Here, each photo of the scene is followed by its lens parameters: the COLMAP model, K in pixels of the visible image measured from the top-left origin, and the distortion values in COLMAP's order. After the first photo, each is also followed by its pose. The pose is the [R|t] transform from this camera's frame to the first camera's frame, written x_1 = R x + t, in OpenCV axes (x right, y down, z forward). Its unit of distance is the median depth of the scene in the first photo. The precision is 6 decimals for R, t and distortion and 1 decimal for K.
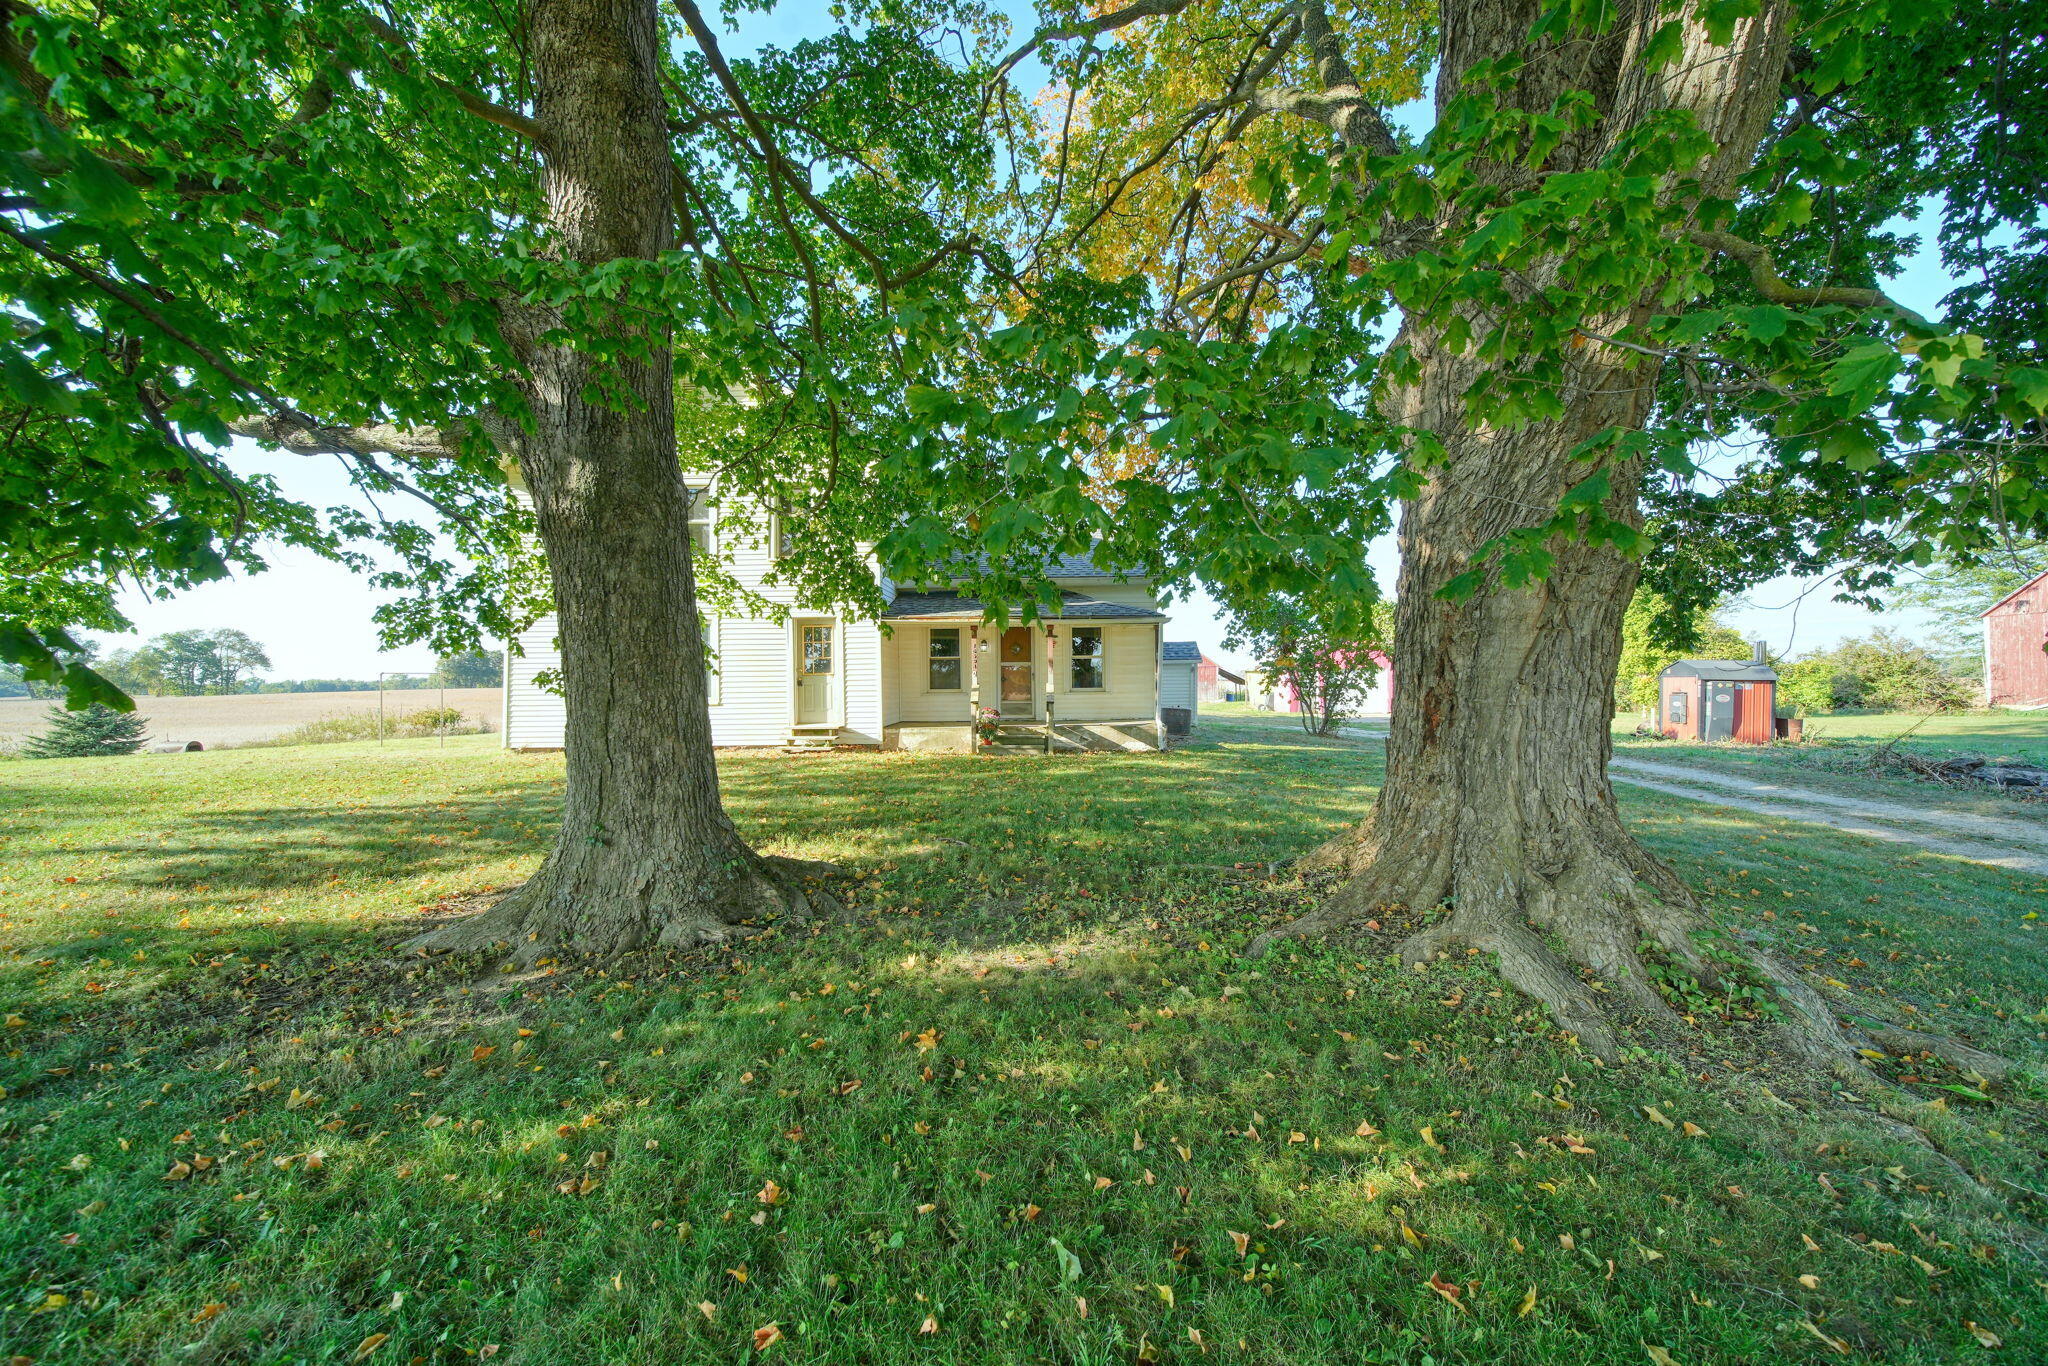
lens RADIAL K [[725.5, 0, 1029.8], [0, 725.5, 685.3], [0, 0, 1]] dist [-0.001011, -0.001099]
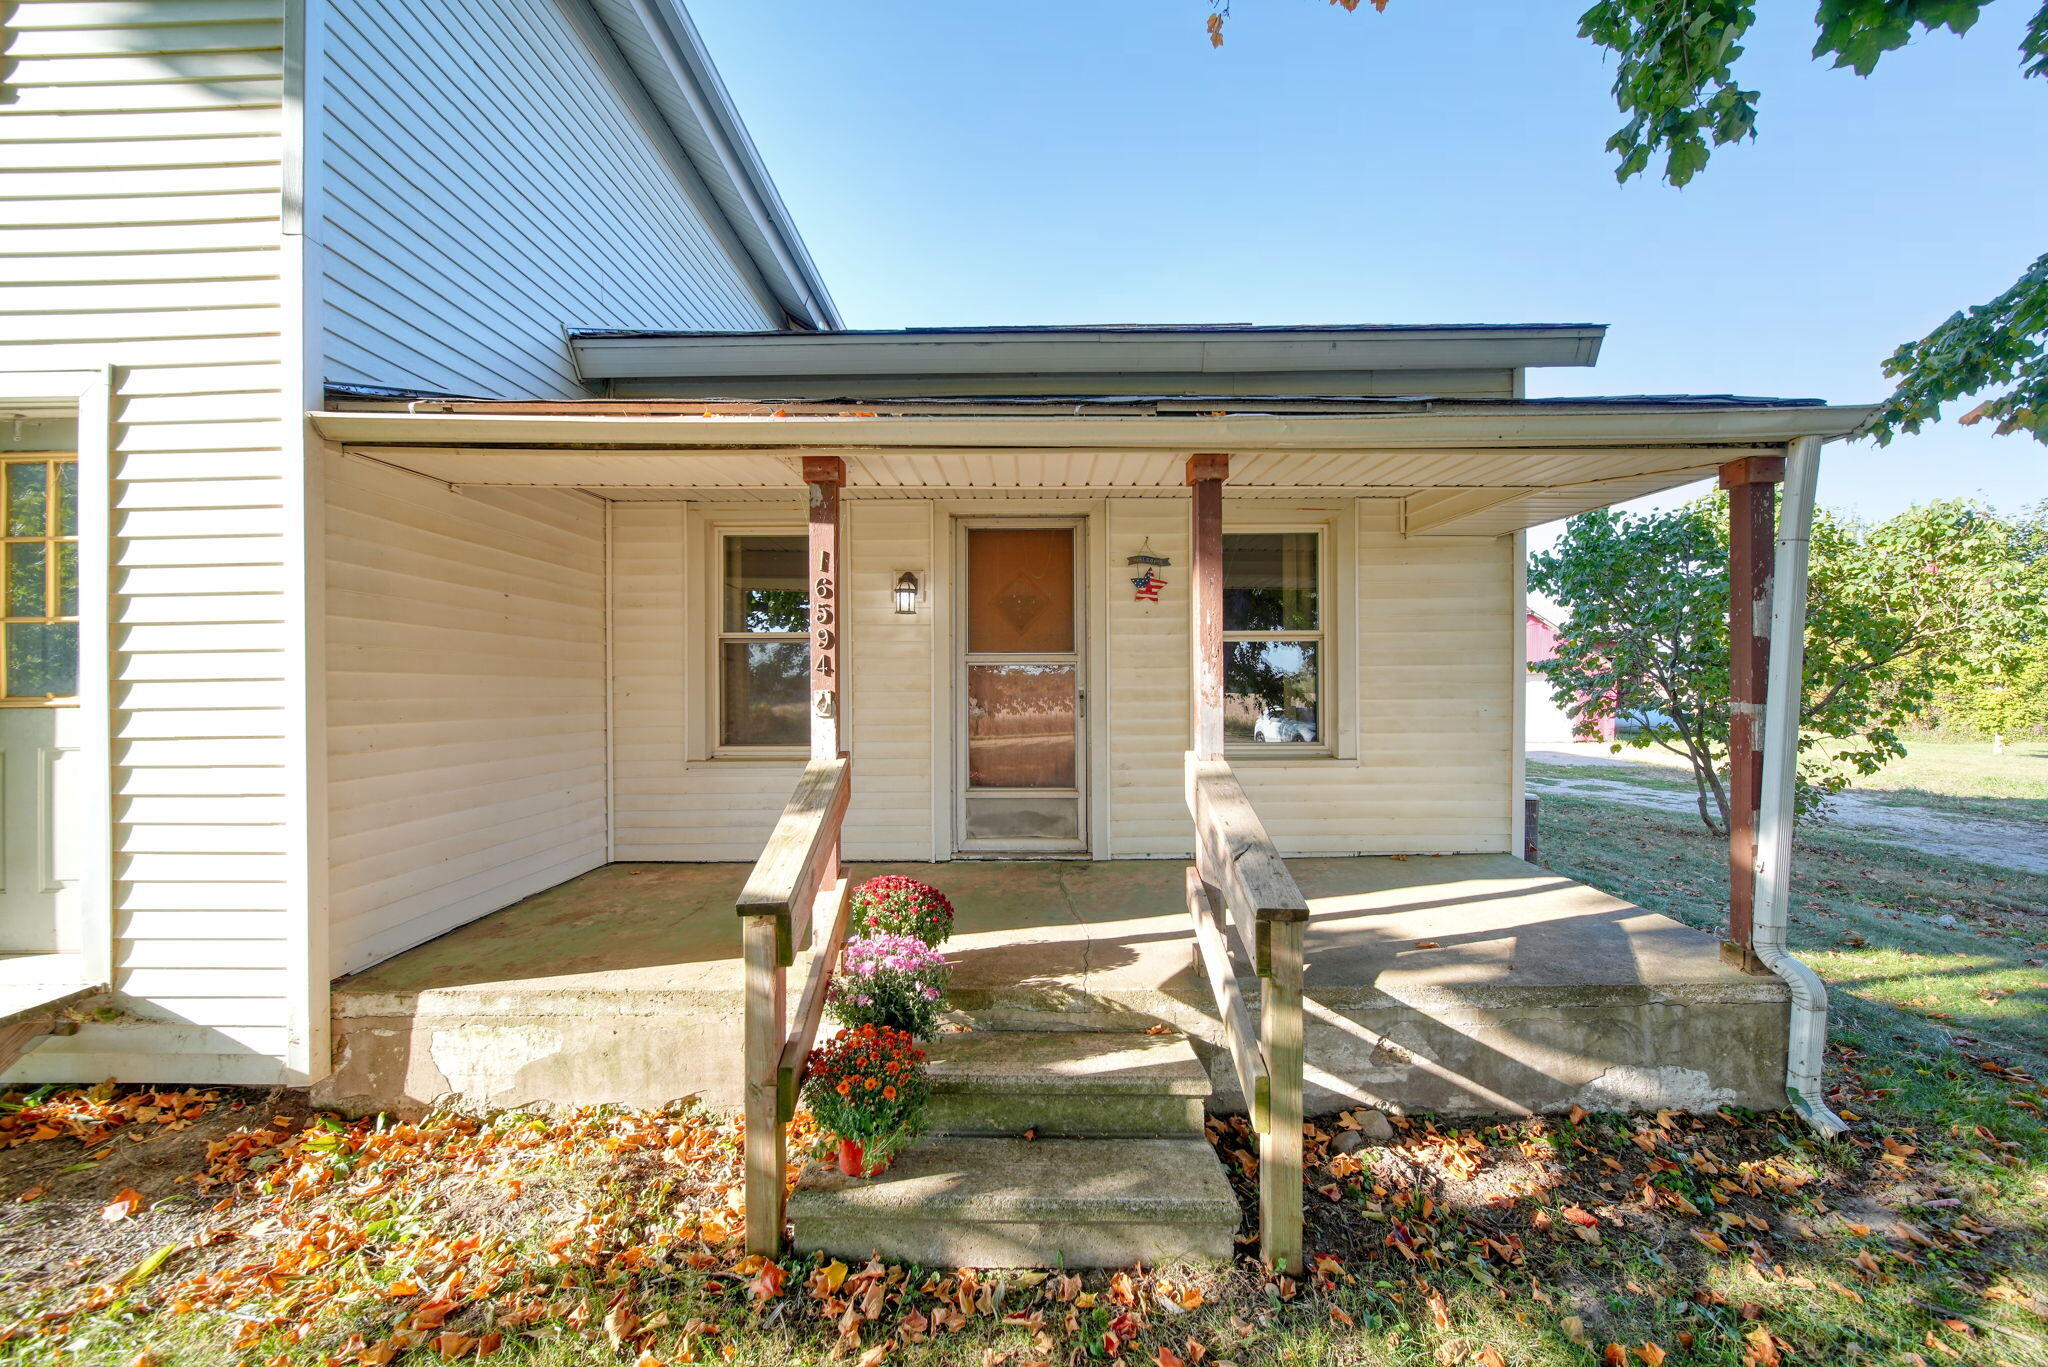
lens RADIAL K [[725.5, 0, 1021.7], [0, 725.5, 685.9], [0, 0, 1]] dist [-0.001011, -0.001099]
pose [[0.999865, 0.001059, 0.016369, -0.024719], [-0.000996, 0.999992, -0.003909, -0.019102], [-0.016373, 0.003892, 0.999858, 0.795988]]
